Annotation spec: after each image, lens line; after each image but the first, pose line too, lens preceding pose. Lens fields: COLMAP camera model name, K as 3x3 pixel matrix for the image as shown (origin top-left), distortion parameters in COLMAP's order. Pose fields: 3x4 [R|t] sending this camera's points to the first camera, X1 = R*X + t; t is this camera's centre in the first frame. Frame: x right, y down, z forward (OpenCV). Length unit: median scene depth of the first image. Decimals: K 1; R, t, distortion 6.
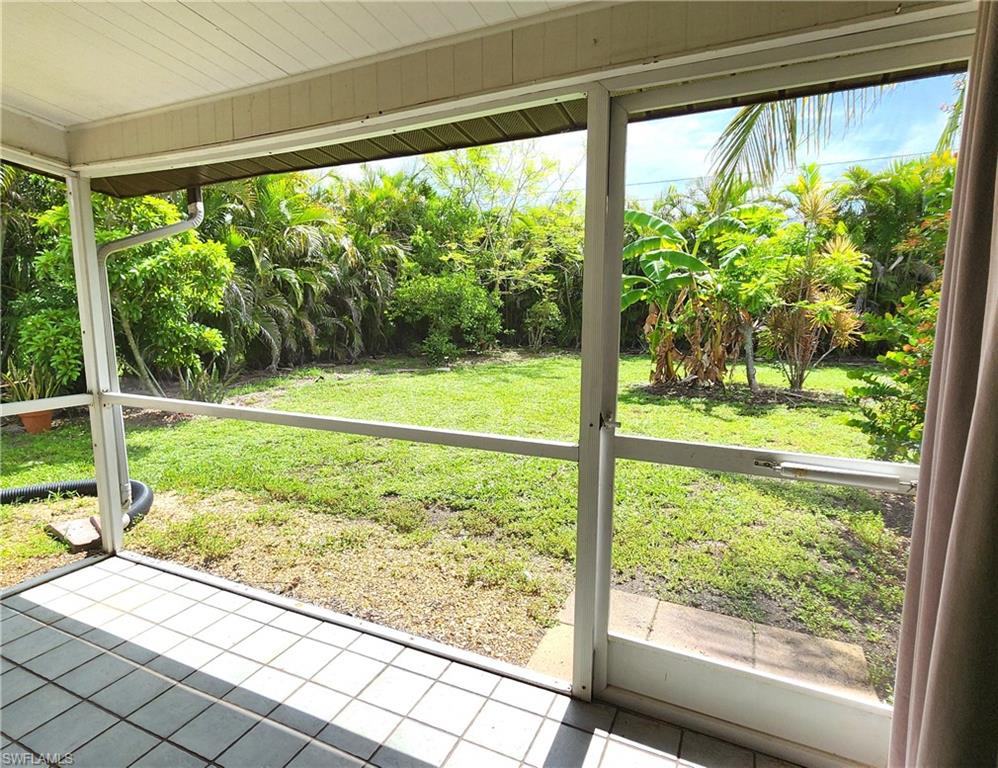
lens RADIAL K [[545.1, 0, 483.3], [0, 545.1, 380.3], [0, 0, 1]] dist [0.000613, -0.000506]
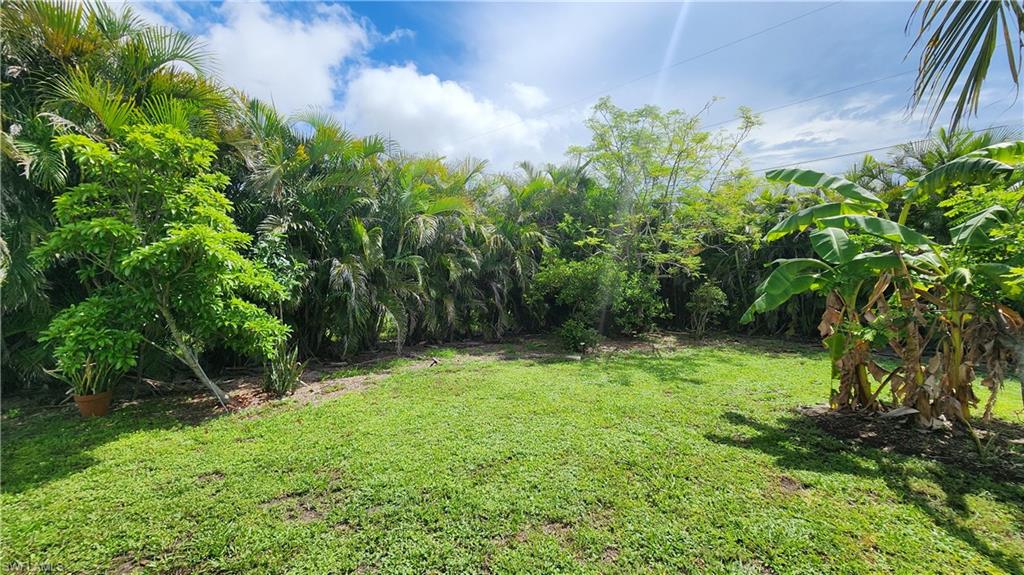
lens RADIAL K [[428.3, 0, 512.0], [0, 428.3, 287.5], [0, 0, 1]] dist [-0.000140, 0.001391]
pose [[0.927472, 0.010715, -0.373738, 0.133432], [-0.058173, 0.991552, -0.115937, -0.060756], [0.369339, 0.129270, 0.920260, 0.329768]]
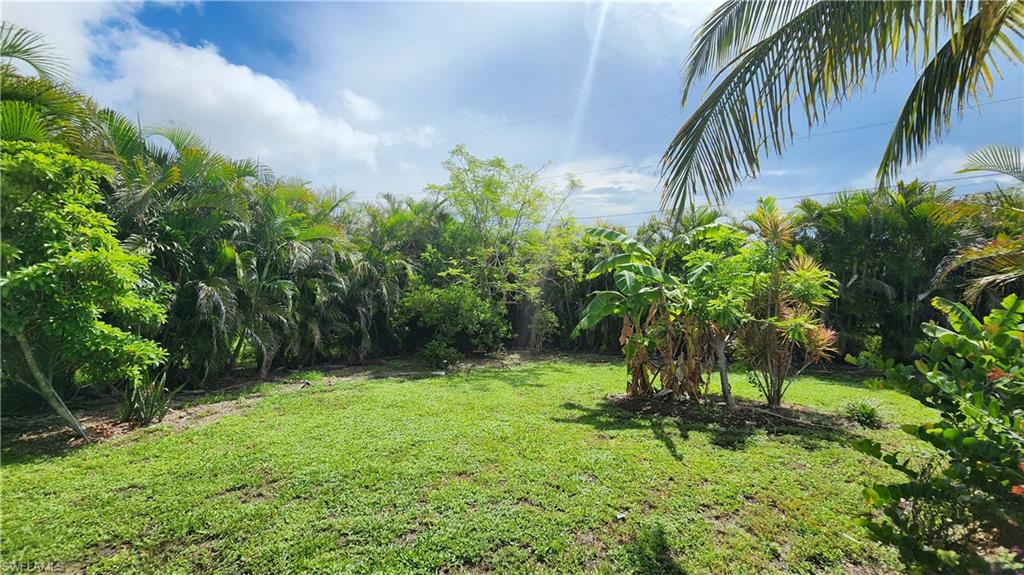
lens RADIAL K [[428.3, 0, 512.0], [0, 428.3, 287.5], [0, 0, 1]] dist [-0.000140, 0.001391]
pose [[0.999781, 0.010864, -0.017902, 0.107428], [-0.014021, 0.982280, -0.186894, -0.039110], [0.015555, 0.187104, 0.982217, 0.185272]]
